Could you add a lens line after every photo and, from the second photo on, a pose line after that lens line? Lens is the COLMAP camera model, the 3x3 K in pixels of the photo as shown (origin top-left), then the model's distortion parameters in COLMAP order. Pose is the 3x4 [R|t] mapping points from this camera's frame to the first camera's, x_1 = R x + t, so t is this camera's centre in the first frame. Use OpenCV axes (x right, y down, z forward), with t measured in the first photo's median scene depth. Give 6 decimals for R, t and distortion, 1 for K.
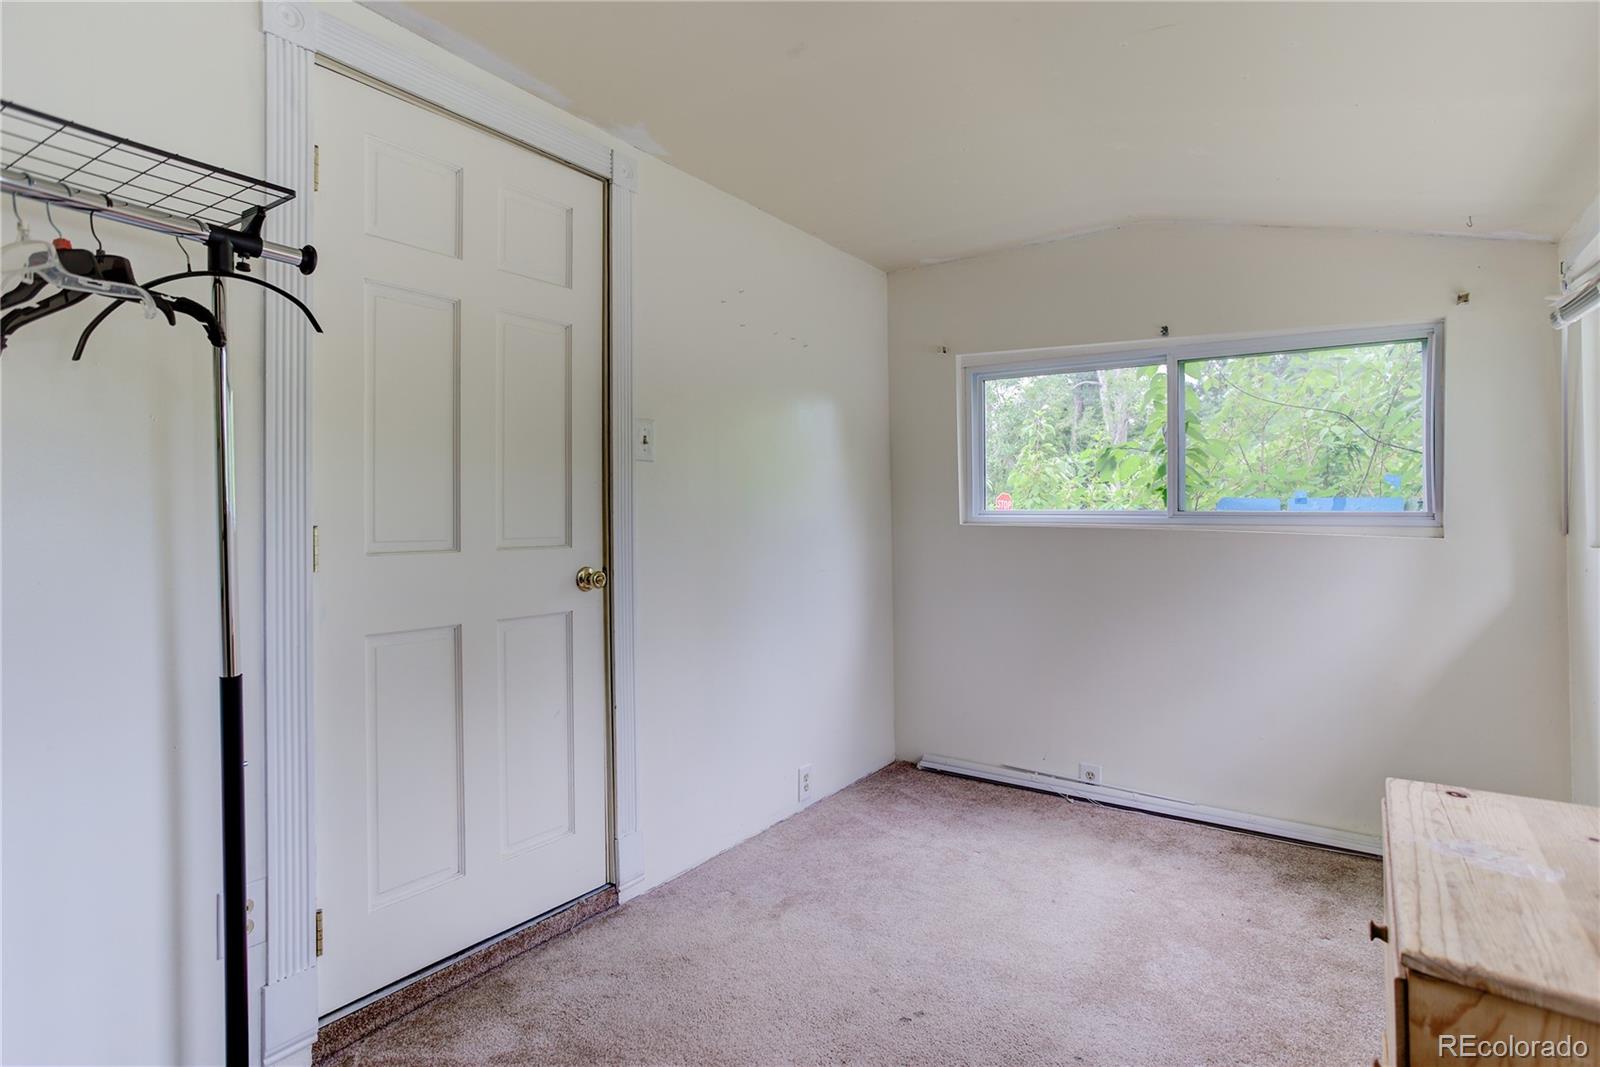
lens RADIAL K [[799.1, 0, 805.3], [0, 799.1, 524.9], [0, 0, 1]] dist [-0.059052, 0.034263]
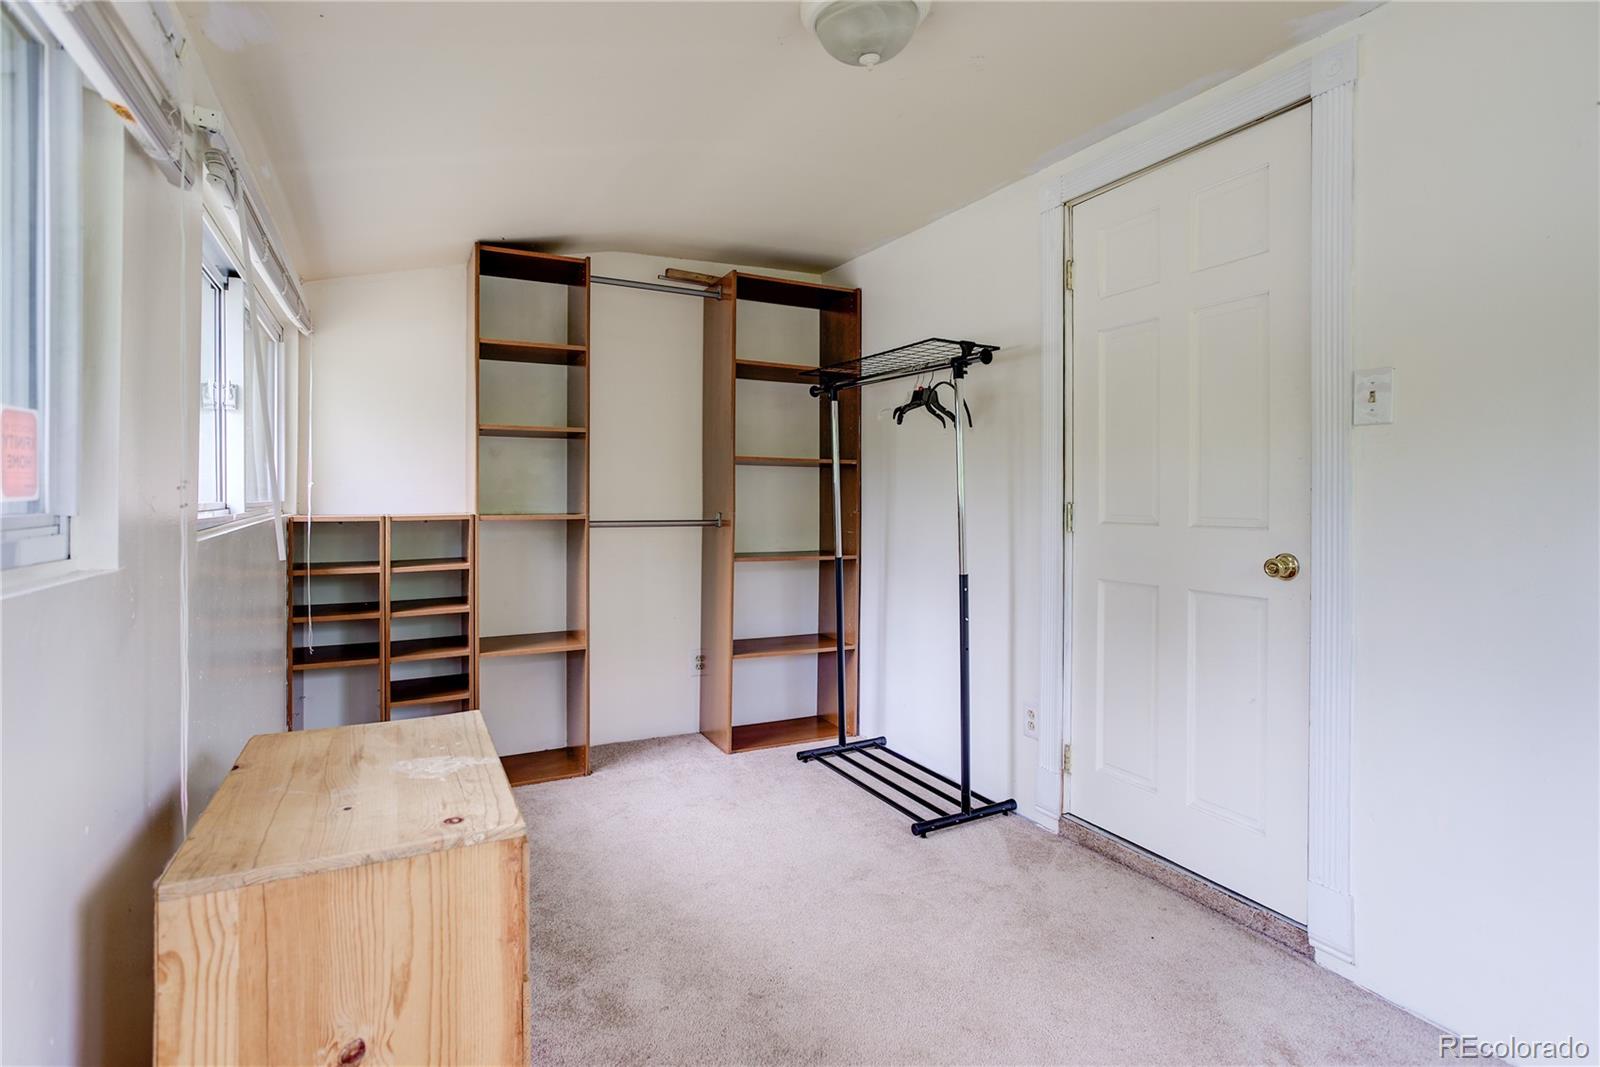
lens RADIAL K [[779.7, 0, 798.6], [0, 779.7, 514.5], [0, 0, 1]] dist [-0.048550, 0.030233]
pose [[-0.462408, 0.024247, -0.886336, 0.939760], [-0.007800, 0.999476, 0.031411, -0.018072], [0.886633, 0.021438, -0.461977, 1.153978]]
